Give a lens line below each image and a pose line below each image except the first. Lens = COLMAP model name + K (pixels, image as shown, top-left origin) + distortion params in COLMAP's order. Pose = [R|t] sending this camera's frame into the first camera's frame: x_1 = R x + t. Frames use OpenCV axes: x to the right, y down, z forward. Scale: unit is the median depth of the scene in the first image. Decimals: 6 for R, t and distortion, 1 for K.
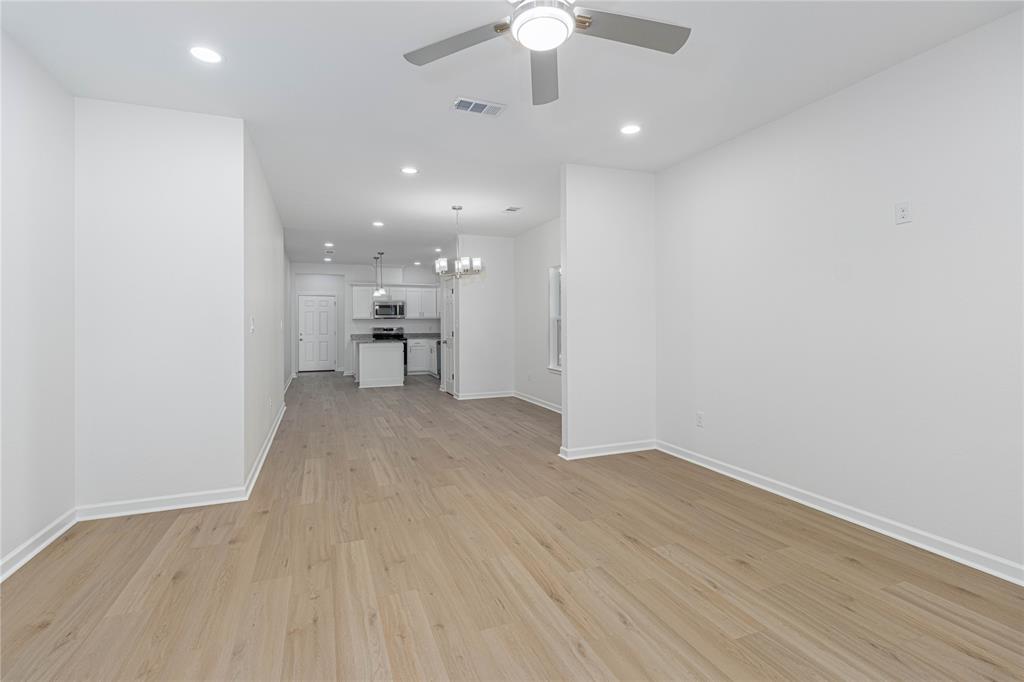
lens RADIAL K [[482.0, 0, 501.3], [0, 482.0, 320.1], [0, 0, 1]] dist [0.003612, 0.000667]
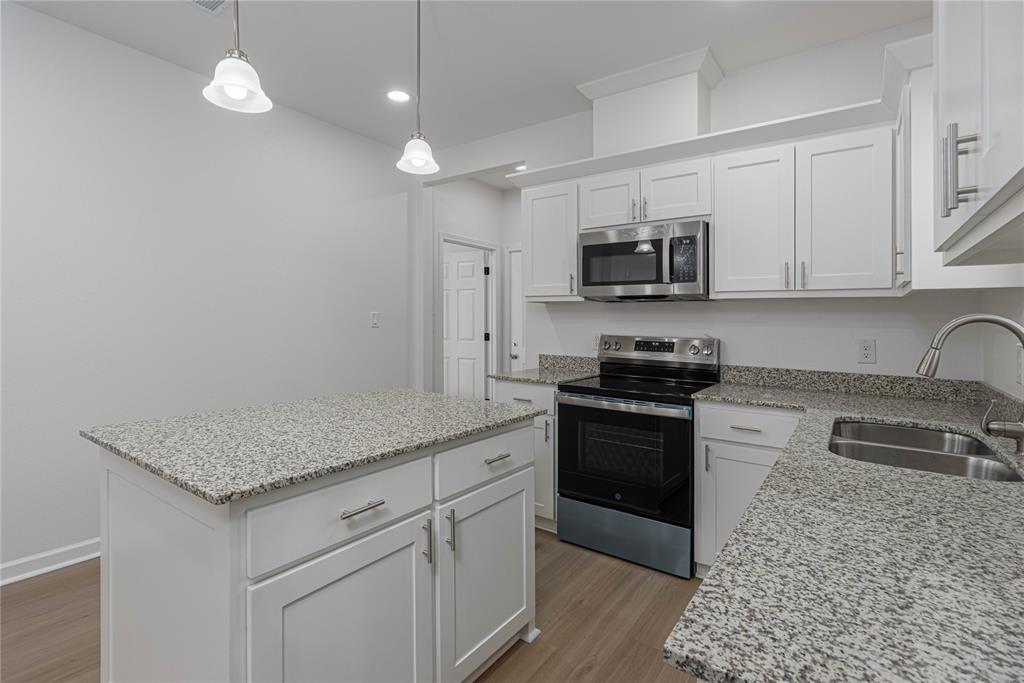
lens RADIAL K [[482.0, 0, 501.3], [0, 482.0, 320.6], [0, 0, 1]] dist [0.003612, 0.000667]
pose [[0.545558, 0.012555, -0.837979, -0.068918], [-0.008548, 0.999919, 0.009416, 0.005285], [0.838029, 0.002026, 0.545621, 0.802320]]
